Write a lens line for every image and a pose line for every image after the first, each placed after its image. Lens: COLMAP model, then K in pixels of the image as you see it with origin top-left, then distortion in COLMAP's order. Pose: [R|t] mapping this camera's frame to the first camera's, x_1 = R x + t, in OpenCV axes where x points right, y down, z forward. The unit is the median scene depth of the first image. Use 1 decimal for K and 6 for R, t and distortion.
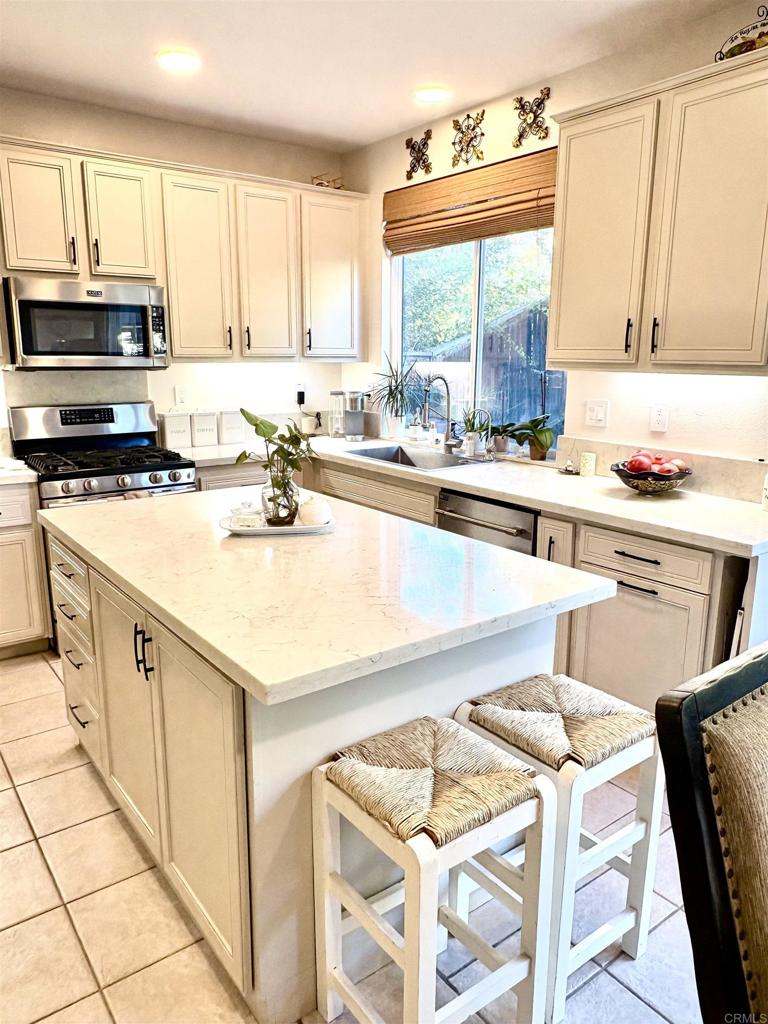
lens RADIAL K [[720.7, 0, 387.9], [0, 720.7, 516.2], [0, 0, 1]] dist [-0.002264, 0.004376]
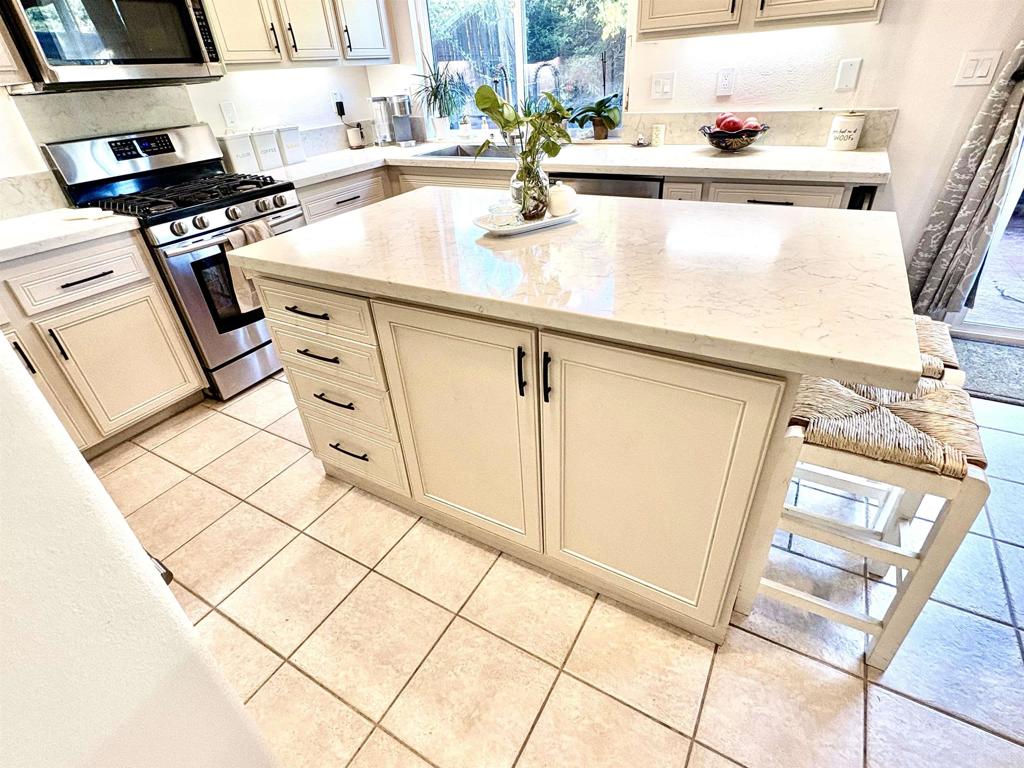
lens RADIAL K [[504.9, 0, 512.0], [0, 504.9, 384.0], [0, 0, 1]] dist [-0.000370, -0.000076]
pose [[0.921162, -0.257861, 0.291494, -0.295491], [0.151630, 0.927606, 0.341403, -0.012169], [-0.358426, -0.270288, 0.893574, 0.232041]]
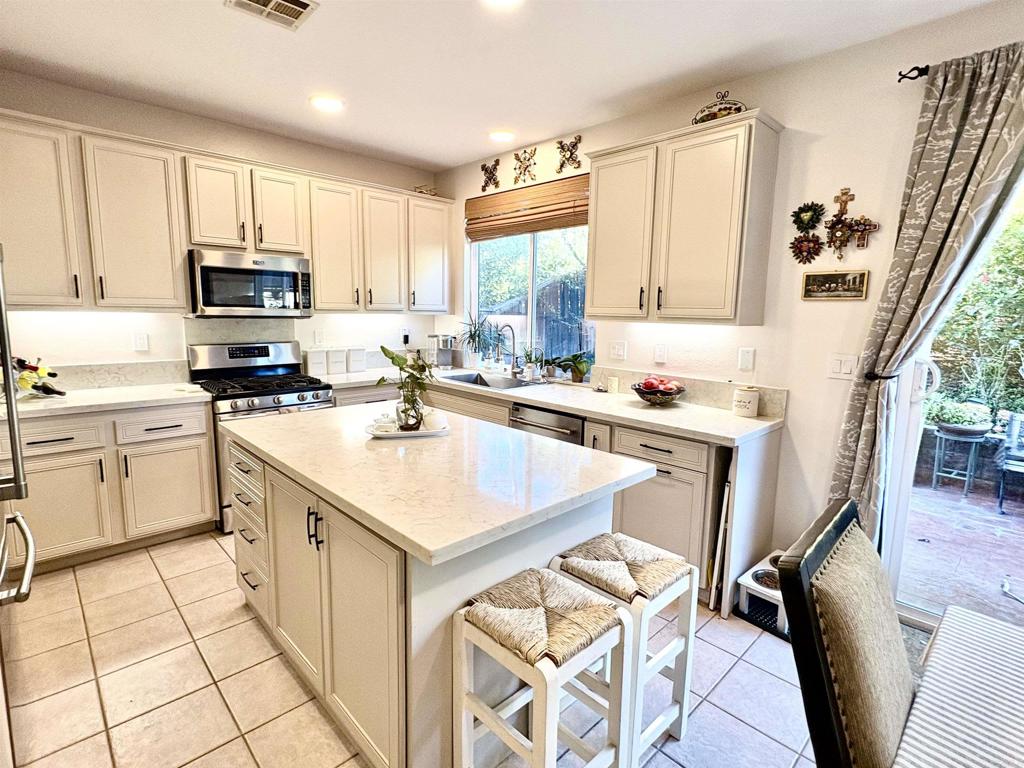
lens RADIAL K [[505.0, 0, 512.0], [0, 505.0, 384.0], [0, 0, 1]] dist [0.002298, 0.000177]
pose [[0.992909, -0.006221, 0.118718, -0.047820], [0.015286, 0.997021, -0.075606, 0.000127], [-0.117894, 0.076885, 0.990045, 0.012067]]
